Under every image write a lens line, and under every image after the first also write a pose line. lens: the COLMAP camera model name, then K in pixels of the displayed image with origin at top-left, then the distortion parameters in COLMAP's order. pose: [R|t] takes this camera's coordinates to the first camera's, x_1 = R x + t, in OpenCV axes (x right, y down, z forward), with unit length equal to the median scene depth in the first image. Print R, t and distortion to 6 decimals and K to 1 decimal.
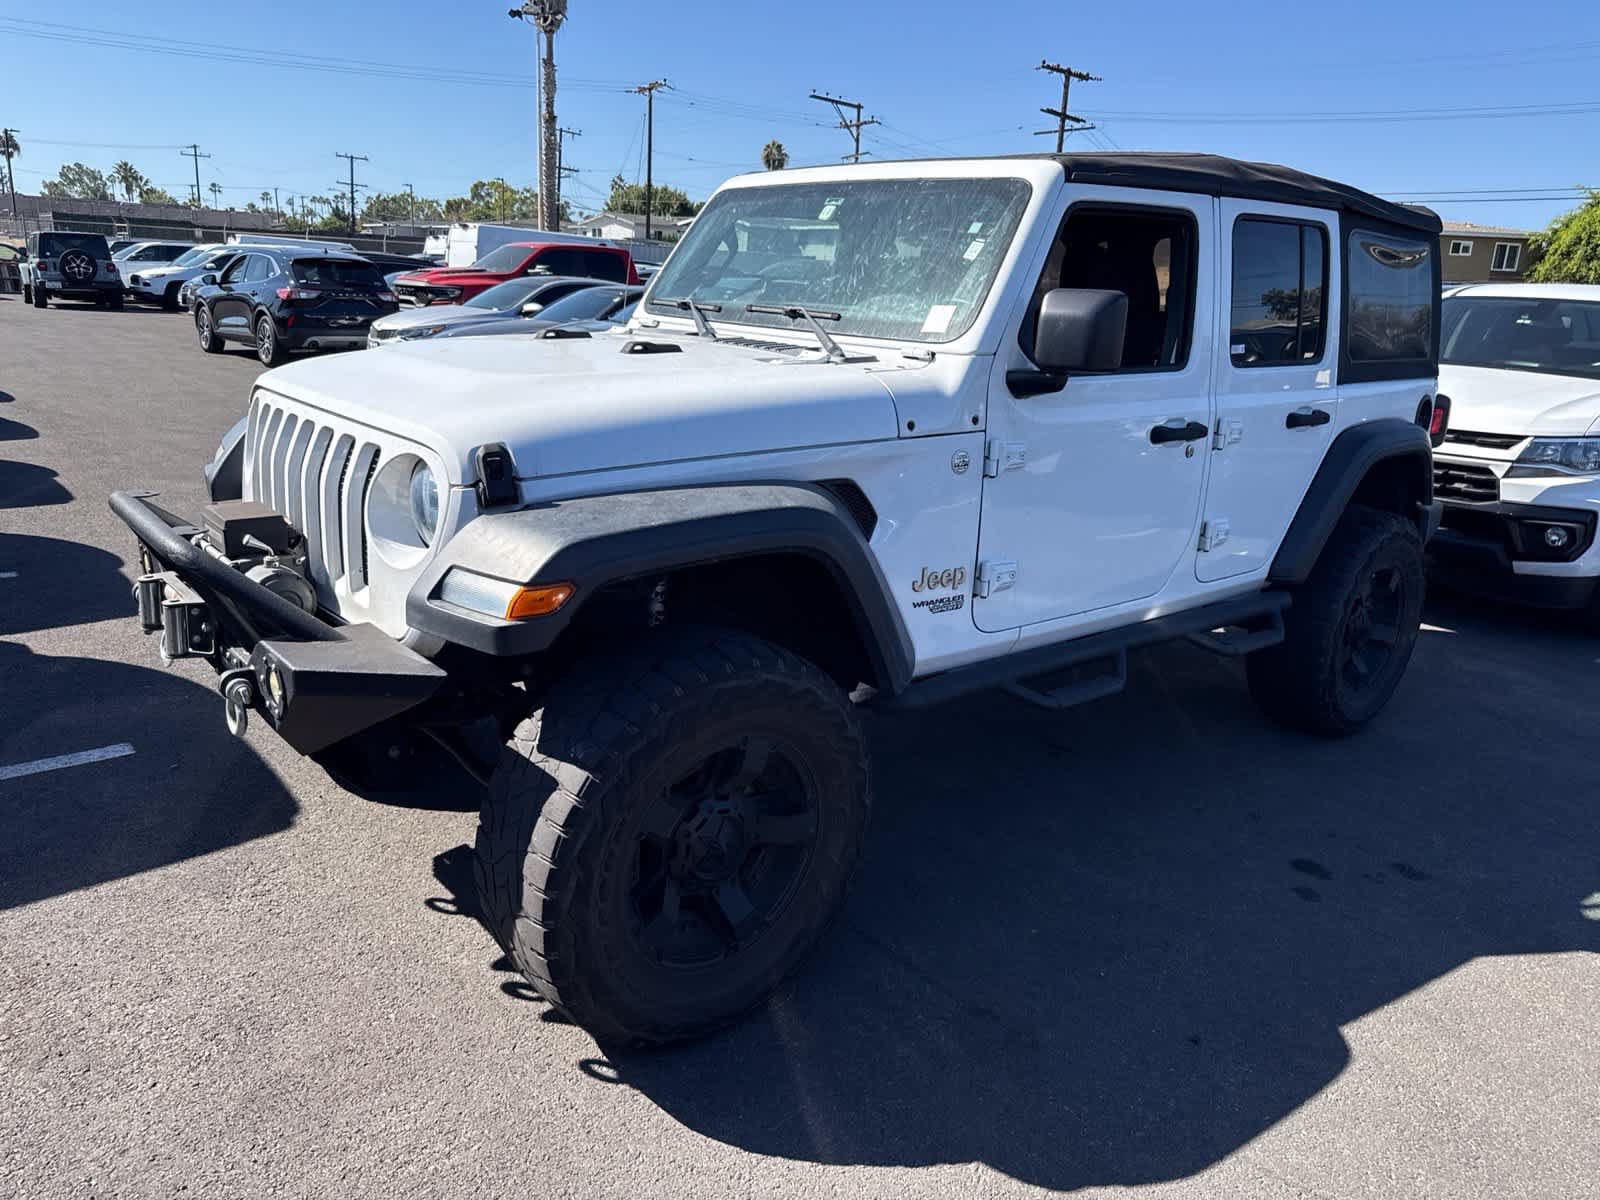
lens RADIAL K [[1120.7, 0, 761.5], [0, 1120.7, 618.8], [0, 0, 1]] dist [0.095888, -0.150887]
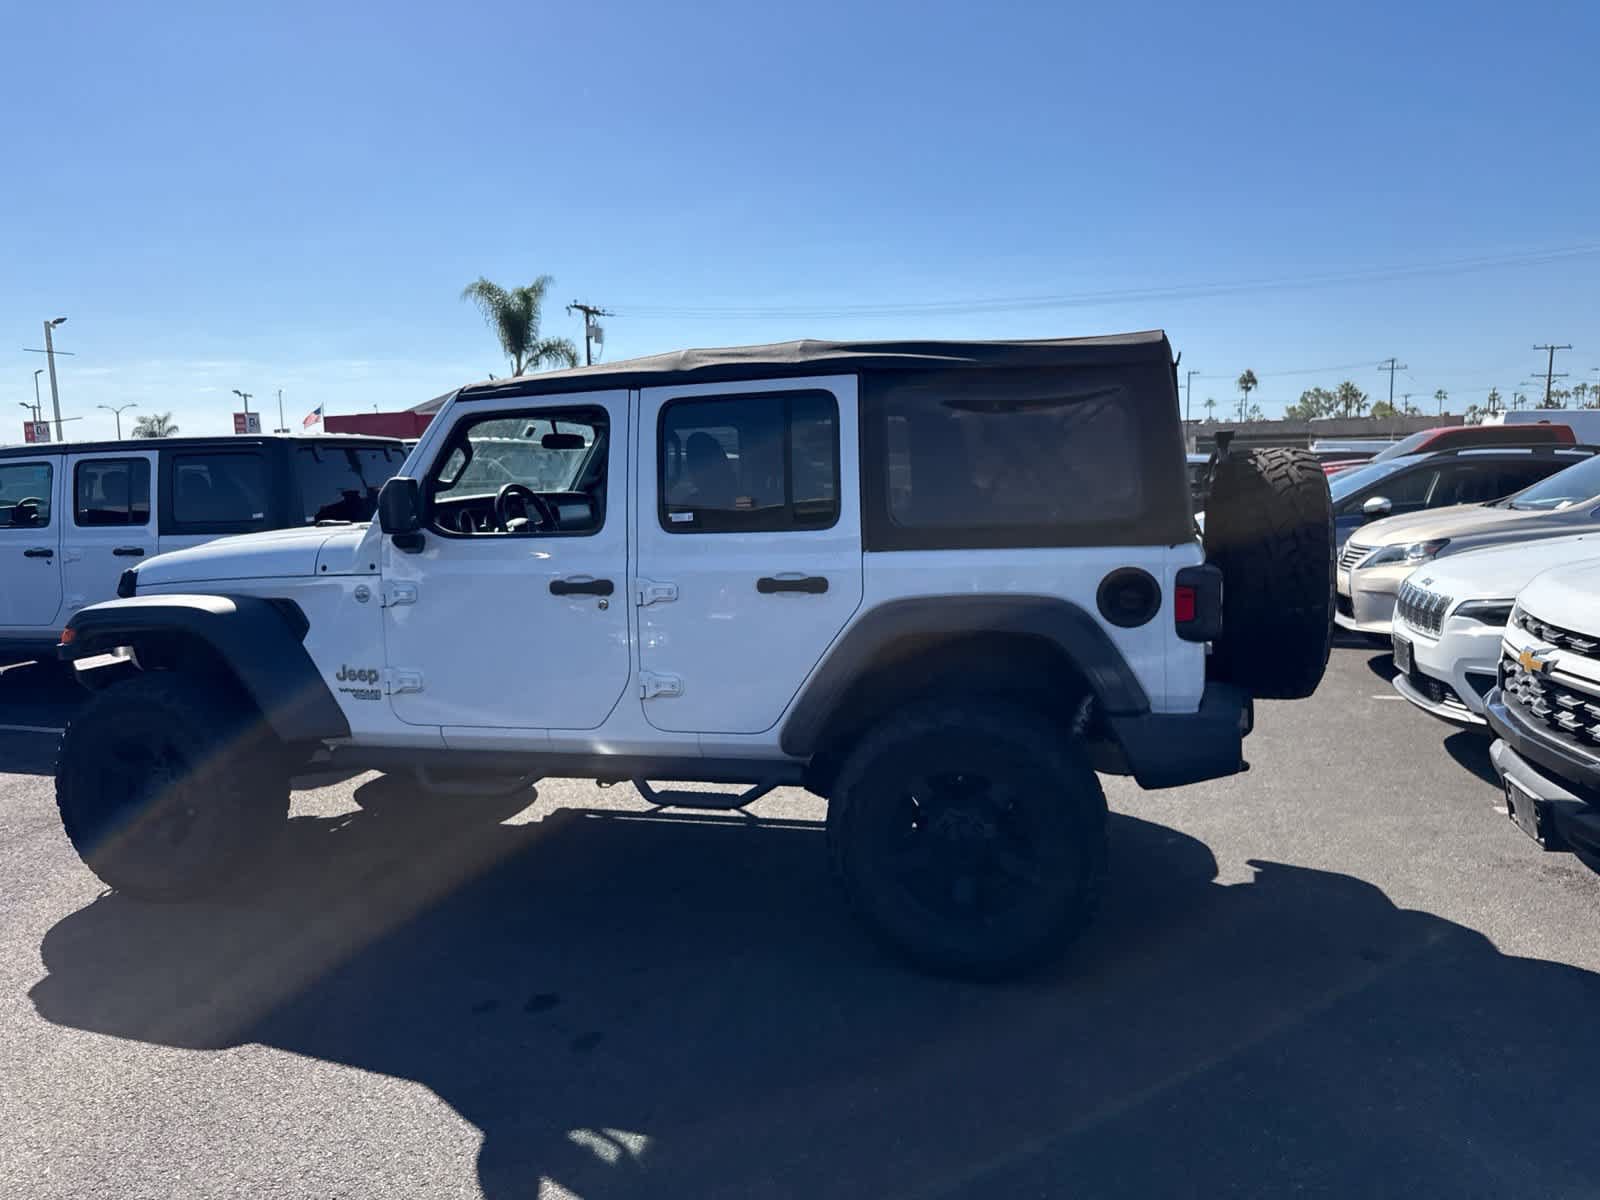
lens RADIAL K [[1153.3, 0, 777.2], [0, 1153.3, 577.6], [0, 0, 1]] dist [0.001594, -0.004661]
pose [[0.570984, 0.013810, -0.820845, 1.449523], [-0.185780, 0.976094, -0.112808, -0.077920], [0.799664, 0.216908, 0.559900, 0.497266]]
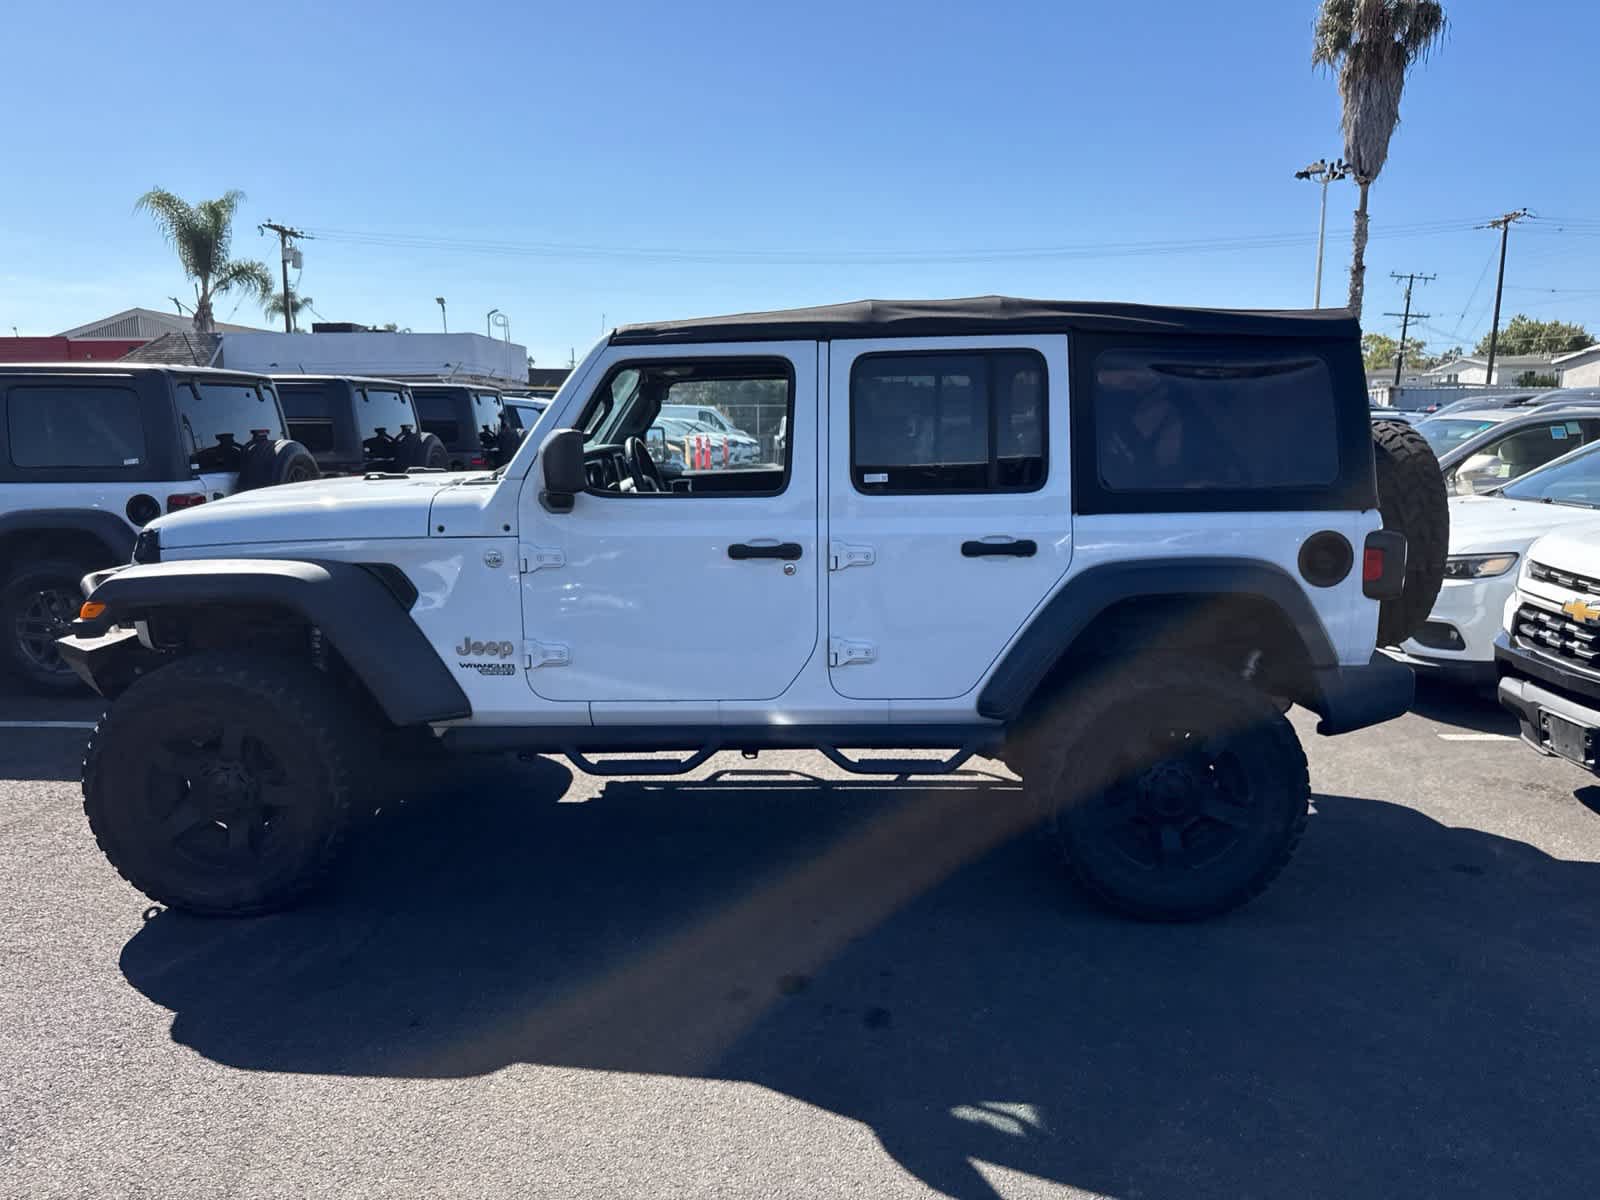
lens RADIAL K [[1154.0, 0, 798.5], [0, 1154.0, 602.3], [0, 0, 1]] dist [0.004851, -0.007854]
pose [[0.770765, 0.054997, -0.634742, 1.098371], [-0.149765, 0.983991, -0.096602, -0.011502], [0.619267, 0.169520, 0.766662, 0.173487]]
